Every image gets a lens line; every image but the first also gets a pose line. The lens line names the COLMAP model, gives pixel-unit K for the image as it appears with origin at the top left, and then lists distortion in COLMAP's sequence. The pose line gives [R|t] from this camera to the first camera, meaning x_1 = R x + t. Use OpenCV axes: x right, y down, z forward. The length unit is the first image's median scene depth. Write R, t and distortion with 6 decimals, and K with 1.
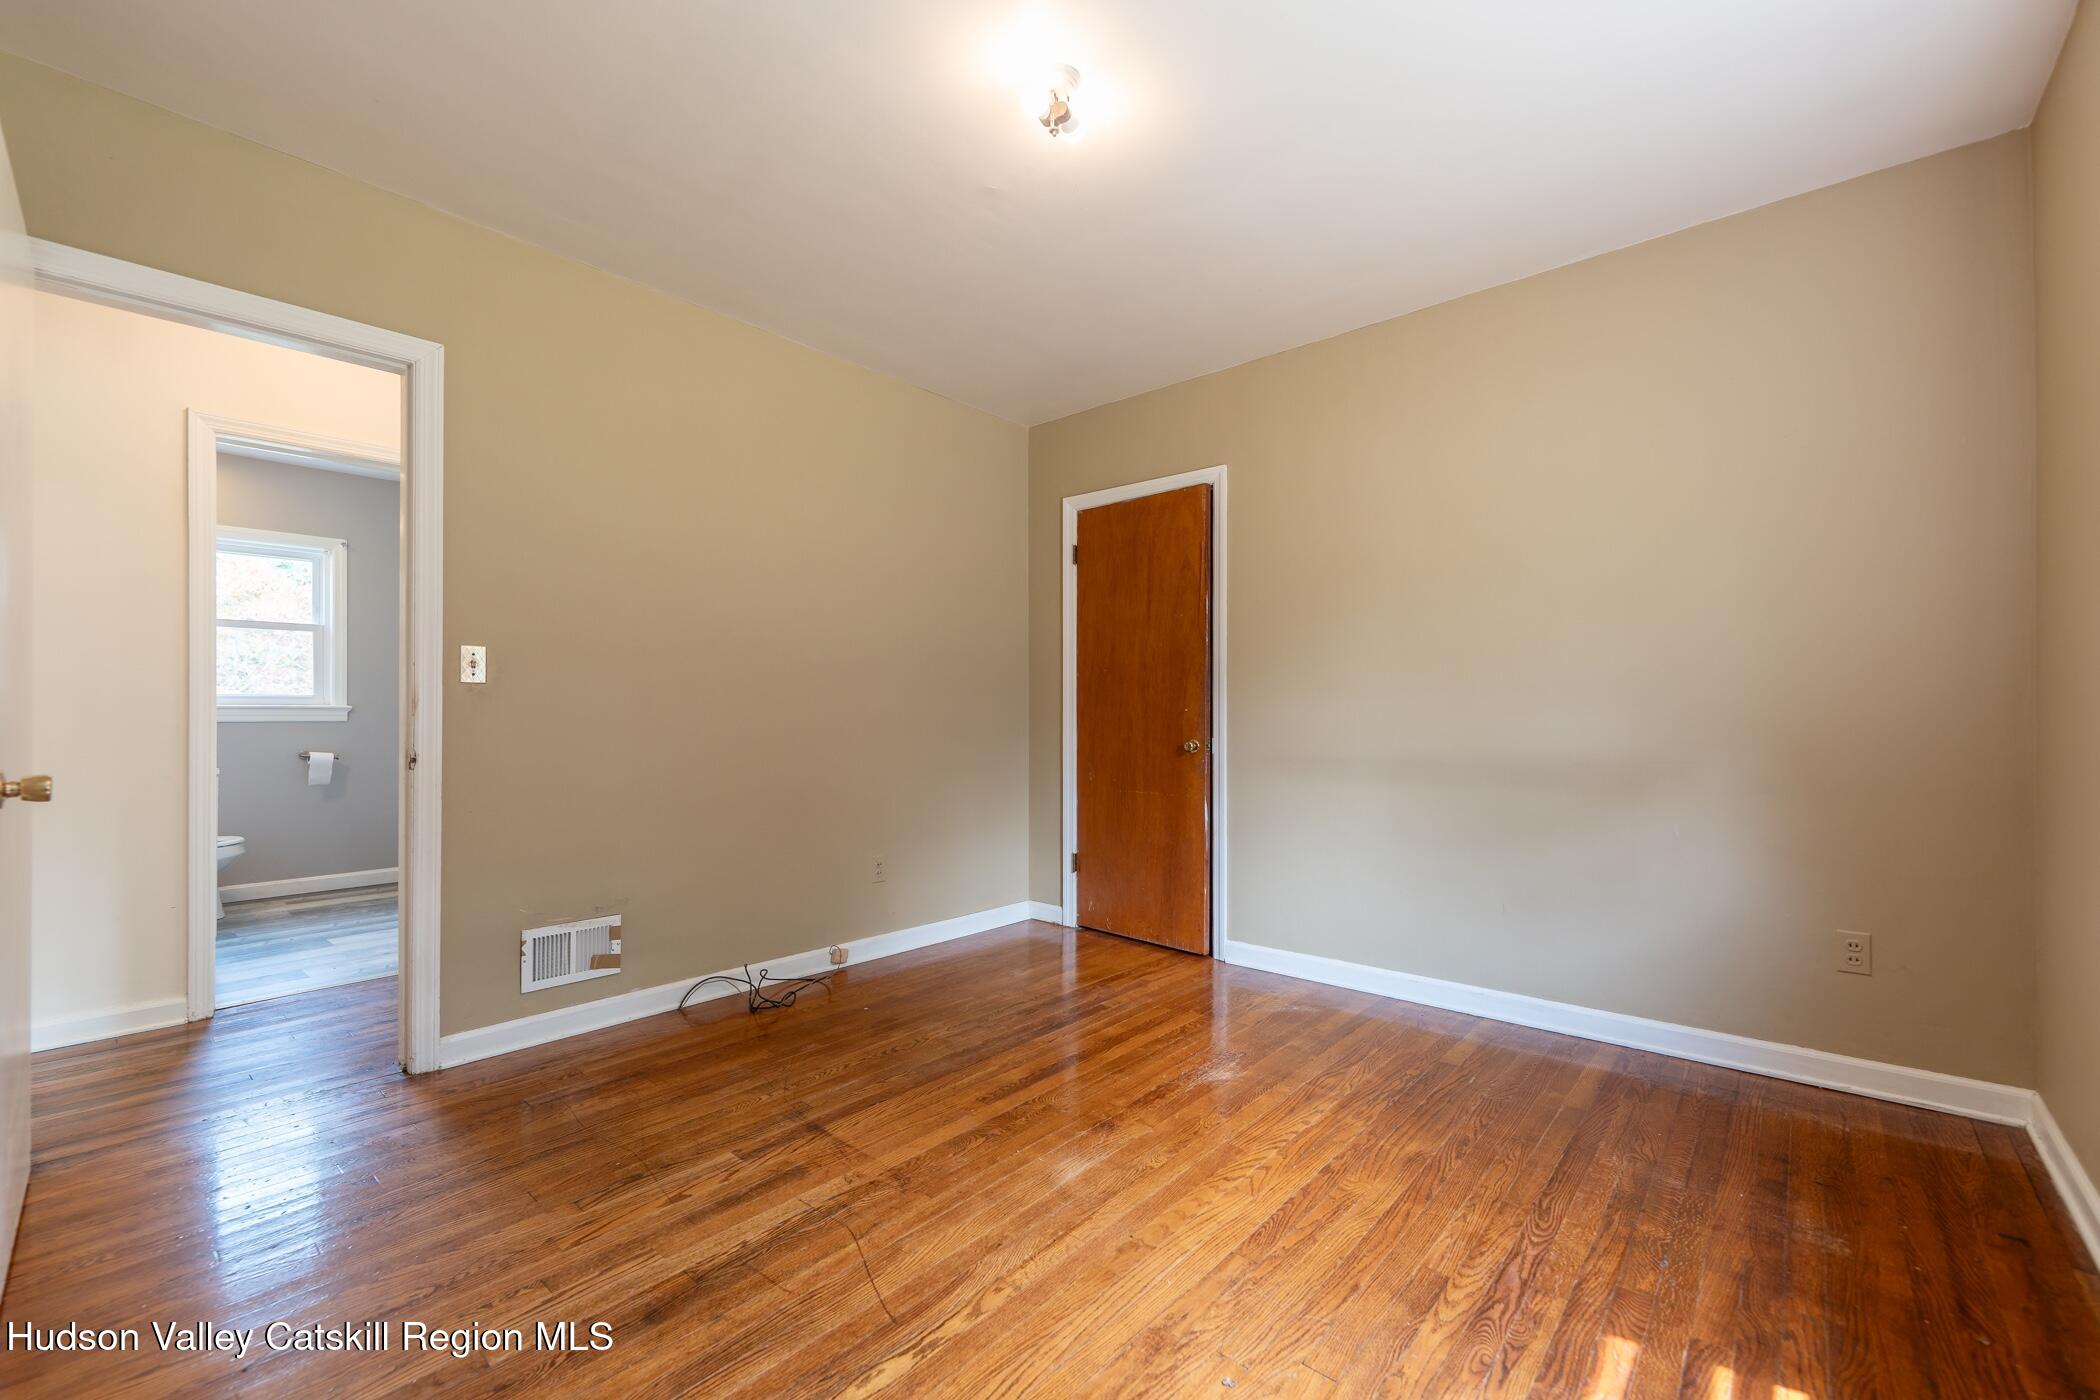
lens RADIAL K [[868.8, 0, 1043.4], [0, 868.8, 713.5], [0, 0, 1]] dist [-0.001820, -0.000321]
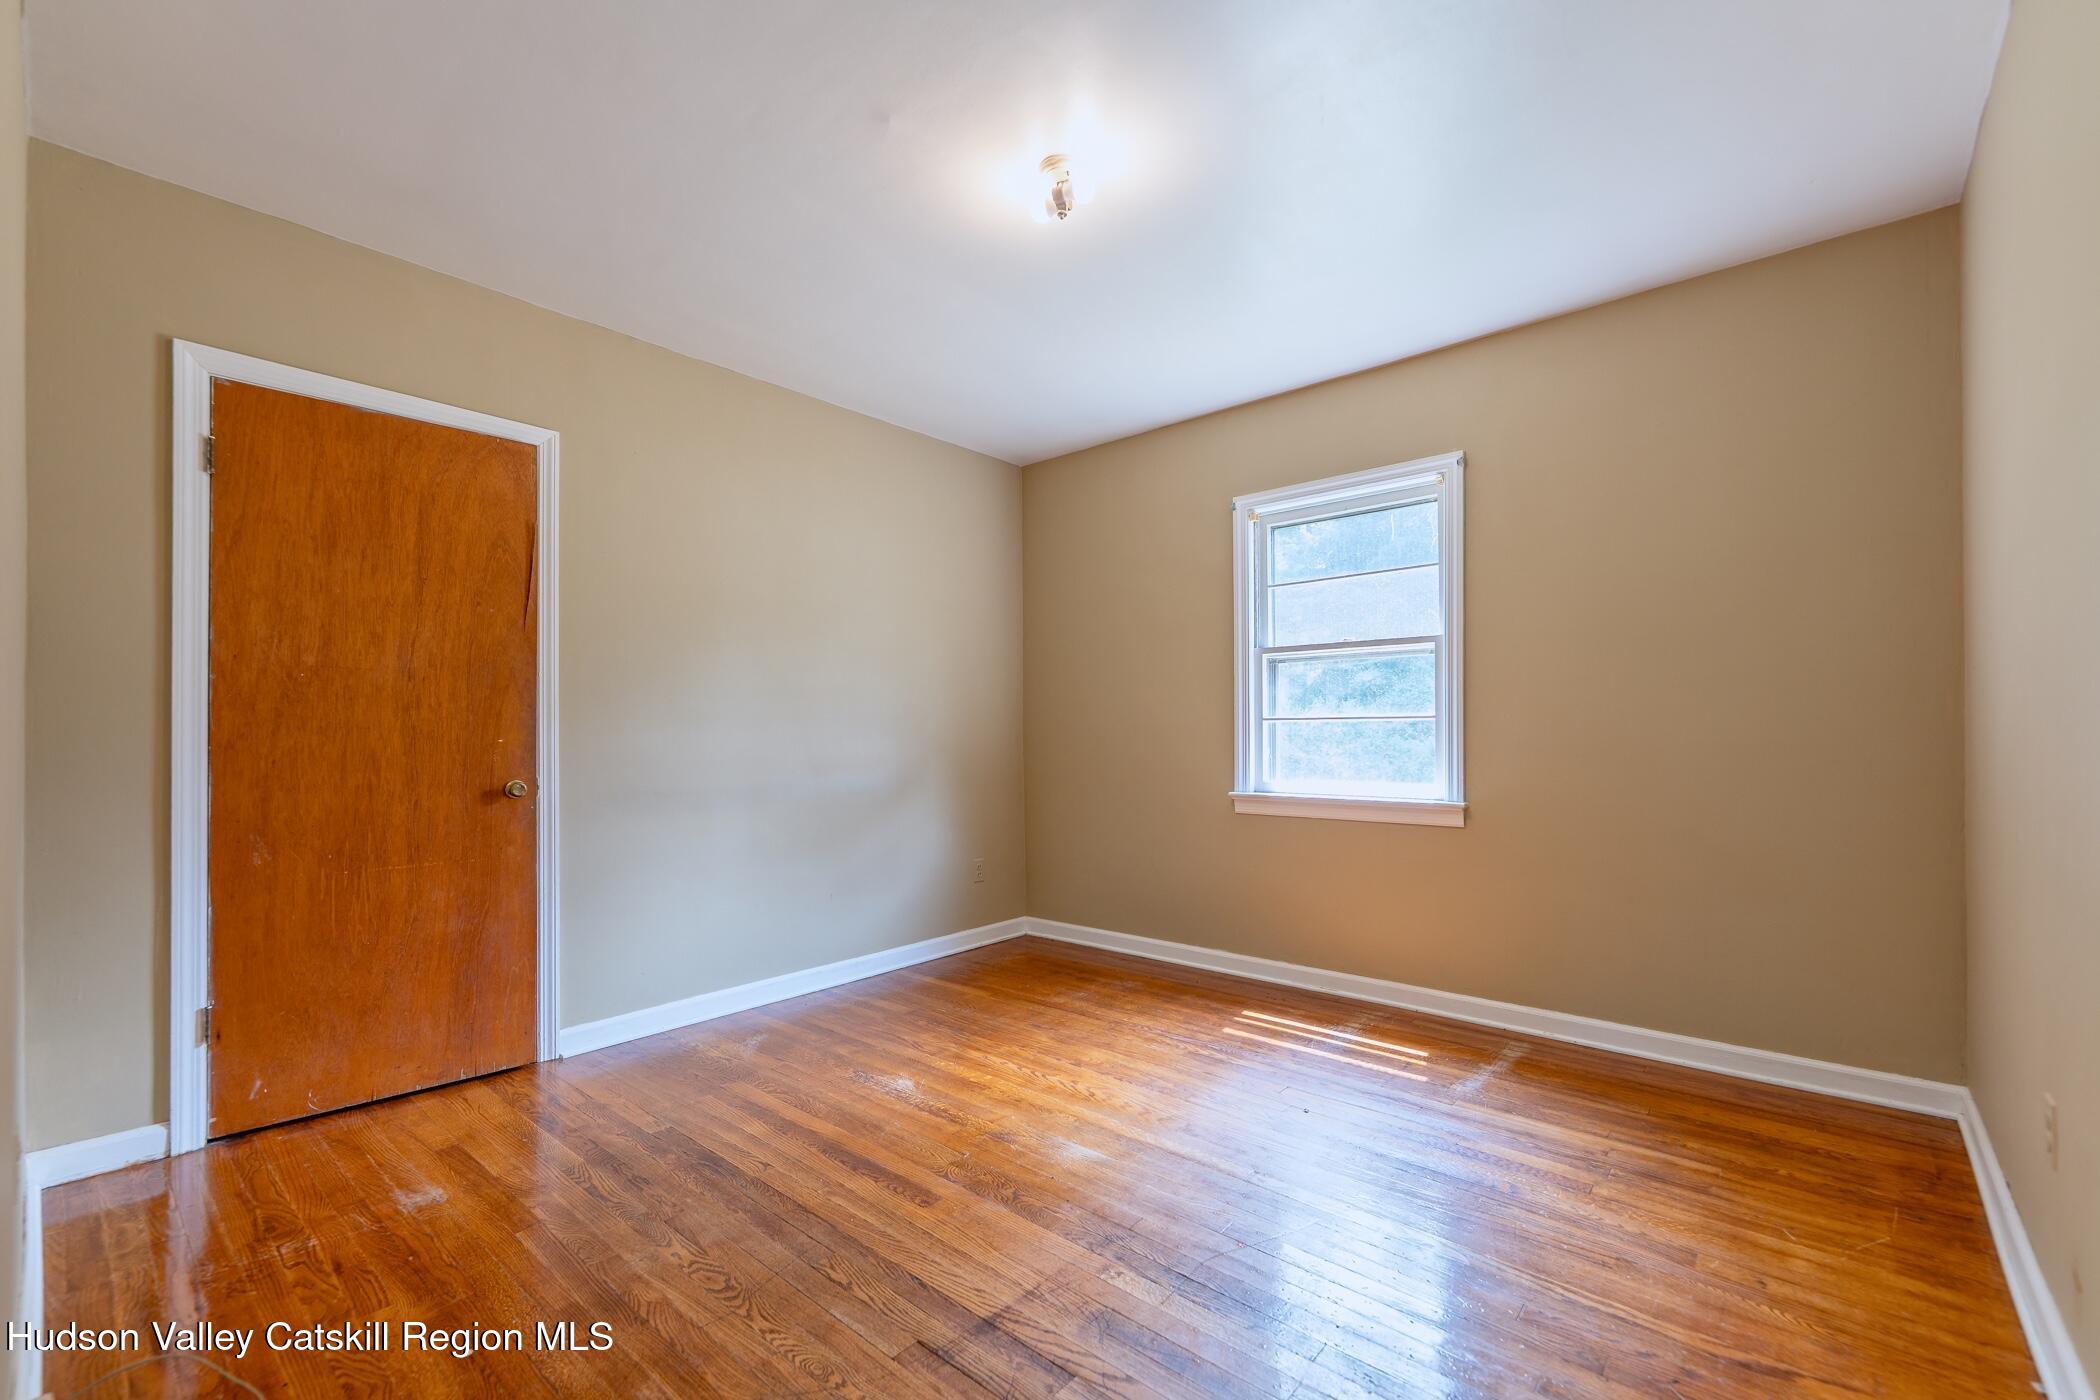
lens RADIAL K [[868.8, 0, 1039.7], [0, 868.8, 716.2], [0, 0, 1]] dist [-0.001820, -0.000321]
pose [[-0.001252, 0.019224, 0.999814, -0.782388], [0.004393, 0.999806, -0.019218, -0.010844], [-0.999990, 0.004368, -0.001336, 0.752204]]
